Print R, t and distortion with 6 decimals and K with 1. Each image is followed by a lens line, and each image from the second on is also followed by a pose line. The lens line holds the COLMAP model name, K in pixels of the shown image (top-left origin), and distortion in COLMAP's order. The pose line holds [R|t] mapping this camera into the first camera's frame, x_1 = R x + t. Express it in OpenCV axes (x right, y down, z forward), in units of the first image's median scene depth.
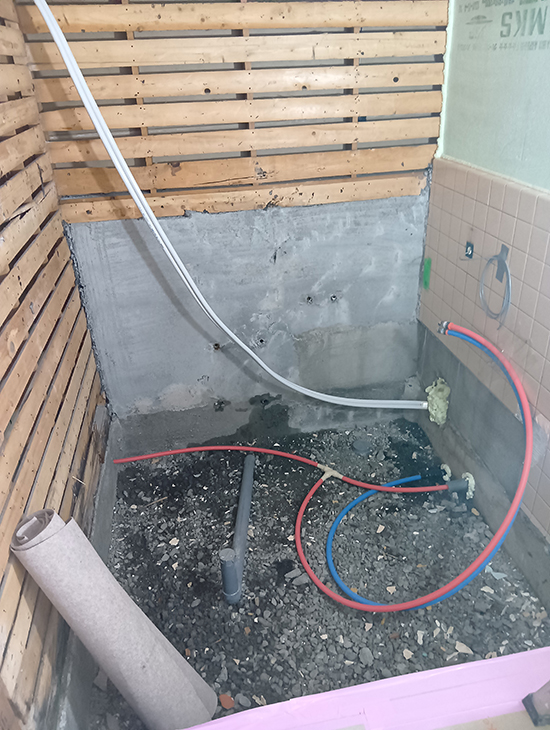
lens RADIAL K [[554.6, 0, 278.1], [0, 554.6, 365.8], [0, 0, 1]] dist [0.047180, -0.075273]
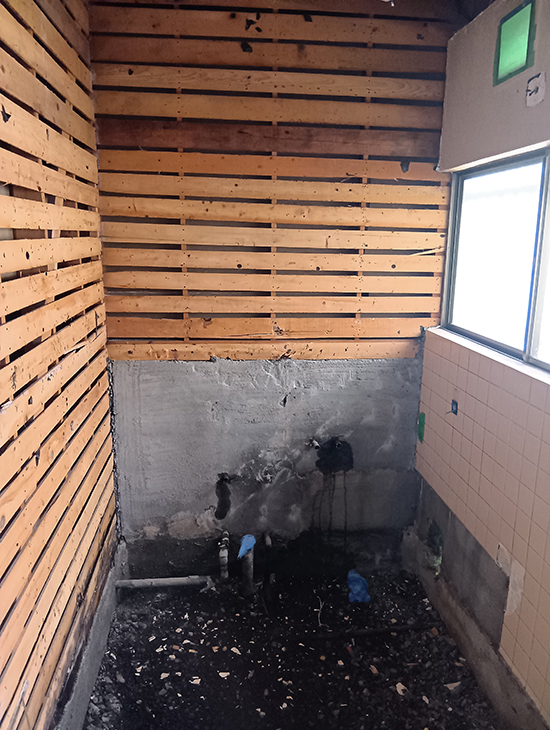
lens RADIAL K [[554.6, 0, 275.5], [0, 554.6, 366.9], [0, 0, 1]] dist [0.047180, -0.075273]
pose [[0.996402, 0.070265, -0.047390, 0.025895], [-0.080352, 0.961027, -0.264521, 0.041429], [0.026957, 0.267378, 0.963215, -0.117633]]
